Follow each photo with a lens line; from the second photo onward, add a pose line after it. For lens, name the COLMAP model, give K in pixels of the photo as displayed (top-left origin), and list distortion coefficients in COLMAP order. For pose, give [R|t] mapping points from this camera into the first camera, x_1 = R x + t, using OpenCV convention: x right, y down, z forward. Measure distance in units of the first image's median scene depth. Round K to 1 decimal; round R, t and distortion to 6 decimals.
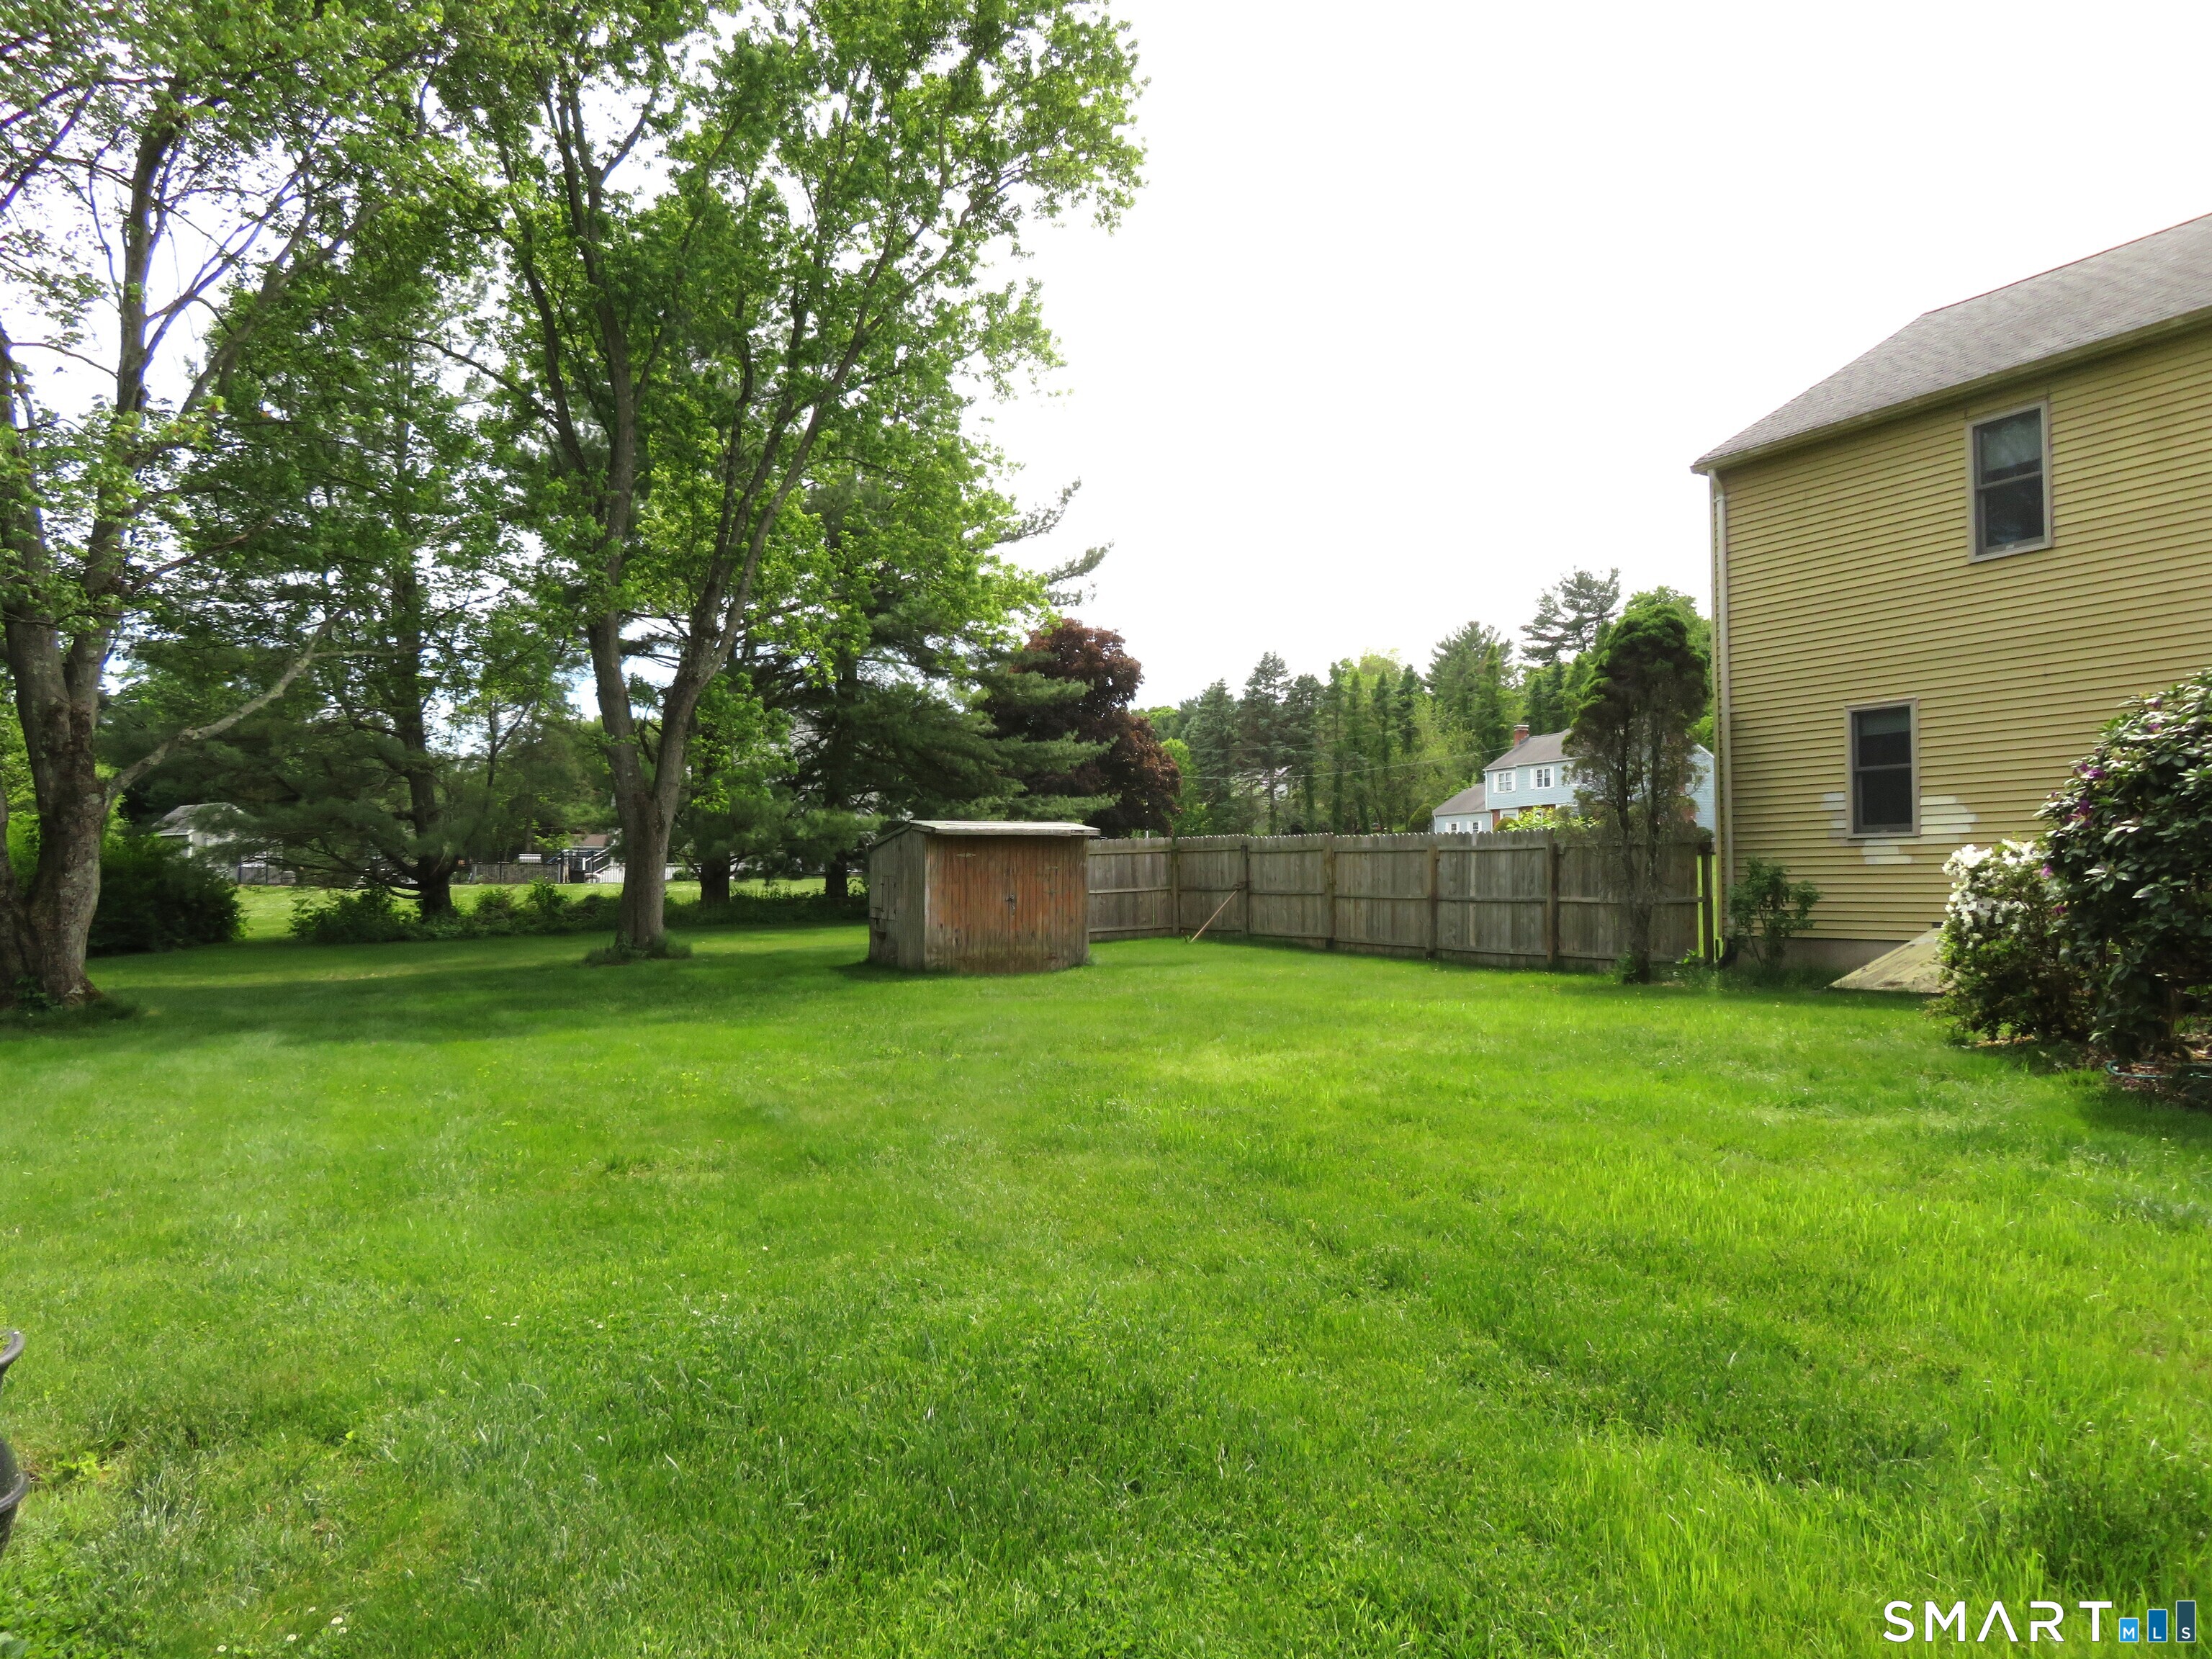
lens RADIAL K [[1576.5, 0, 1106.7], [0, 1576.5, 830.2], [0, 0, 1]] dist [-0.025150, 0.007270]
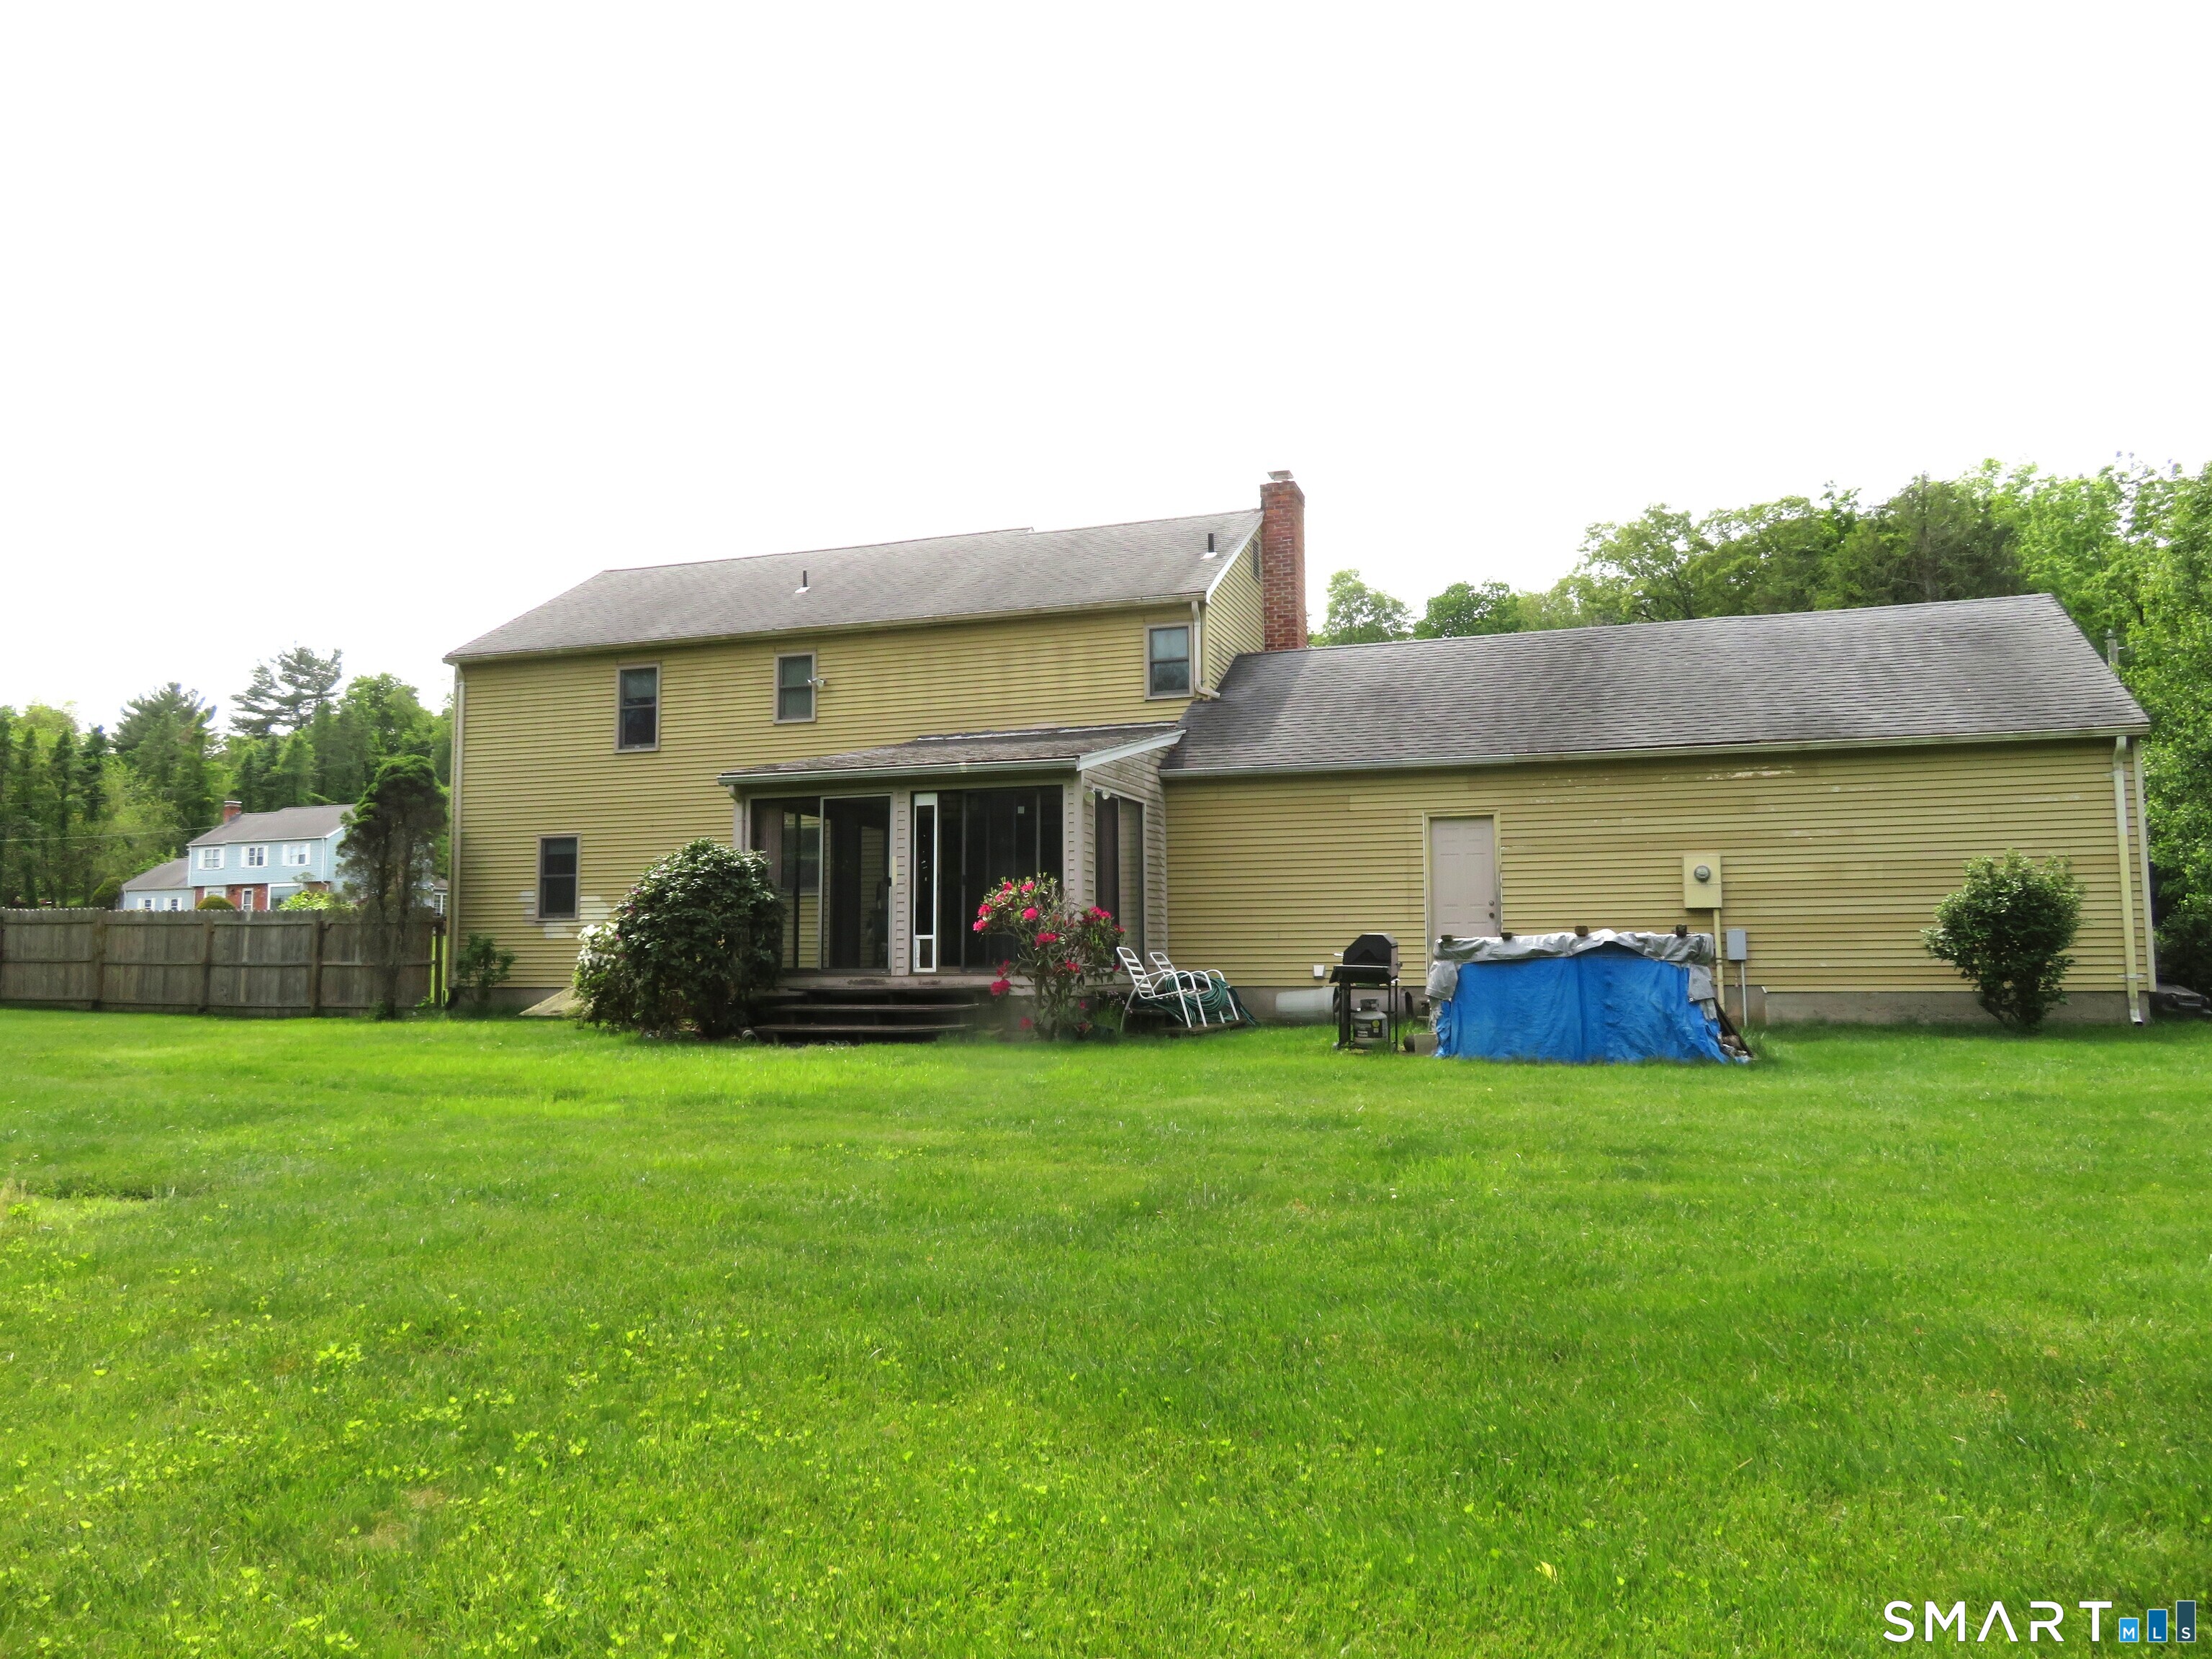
lens RADIAL K [[1576.5, 0, 1105.2], [0, 1576.5, 829.7], [0, 0, 1]] dist [-0.025150, 0.007270]
pose [[0.711009, 0.061333, 0.700503, -0.139963], [-0.023324, 0.997698, -0.063681, 0.000597], [-0.702796, 0.028939, 0.710802, -0.320577]]
